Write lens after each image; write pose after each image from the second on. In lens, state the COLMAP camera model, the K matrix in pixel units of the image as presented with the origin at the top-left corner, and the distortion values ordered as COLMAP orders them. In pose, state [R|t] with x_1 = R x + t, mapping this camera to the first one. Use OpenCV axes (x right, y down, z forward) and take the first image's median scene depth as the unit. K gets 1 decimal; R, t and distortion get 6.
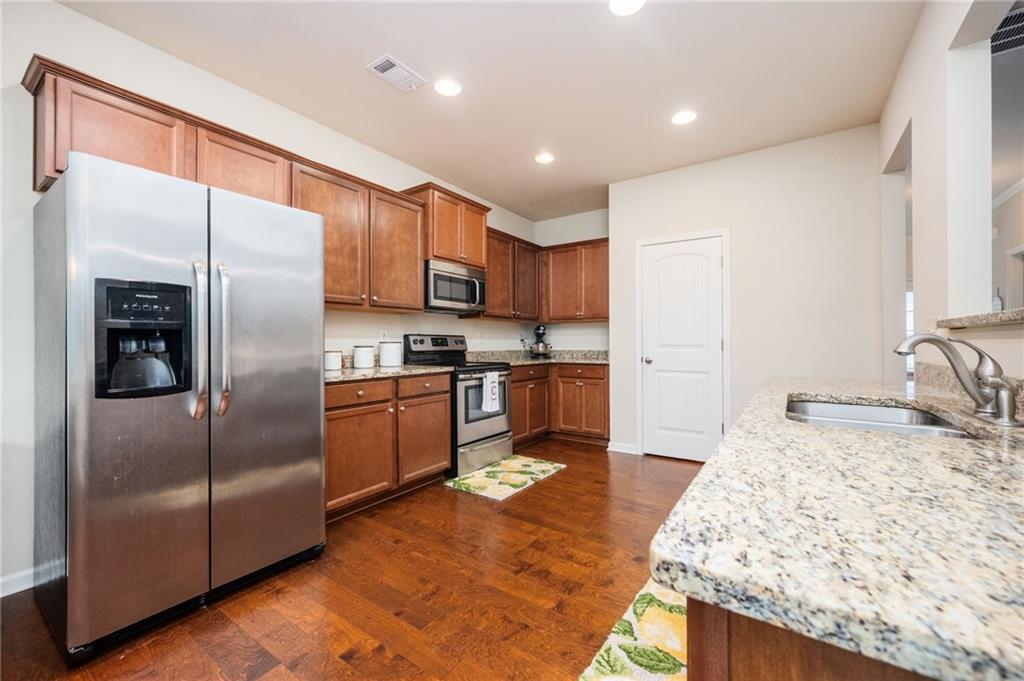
lens RADIAL K [[414.3, 0, 512.0], [0, 414.3, 340.5], [0, 0, 1]] dist [0.001773, 0.000109]
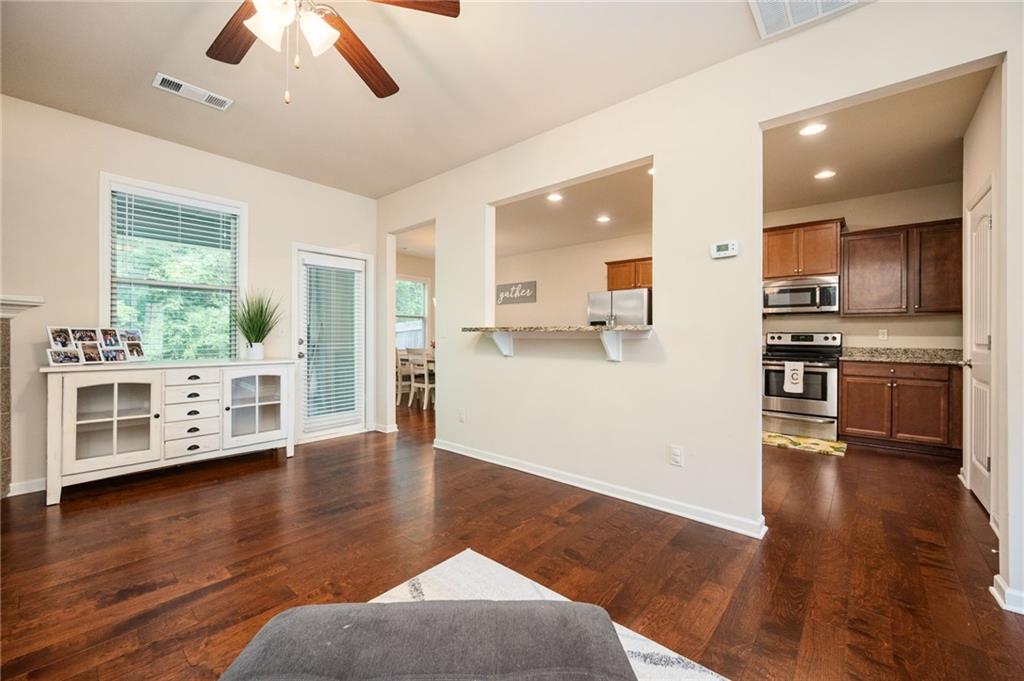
lens RADIAL K [[414.3, 0, 512.0], [0, 414.3, 340.5], [0, 0, 1]] dist [0.001773, 0.000109]
pose [[-0.112635, 0.012769, -0.993554, 1.458332], [0.001651, 0.999918, 0.012664, -0.008097], [0.993635, -0.000214, -0.112647, 0.314336]]
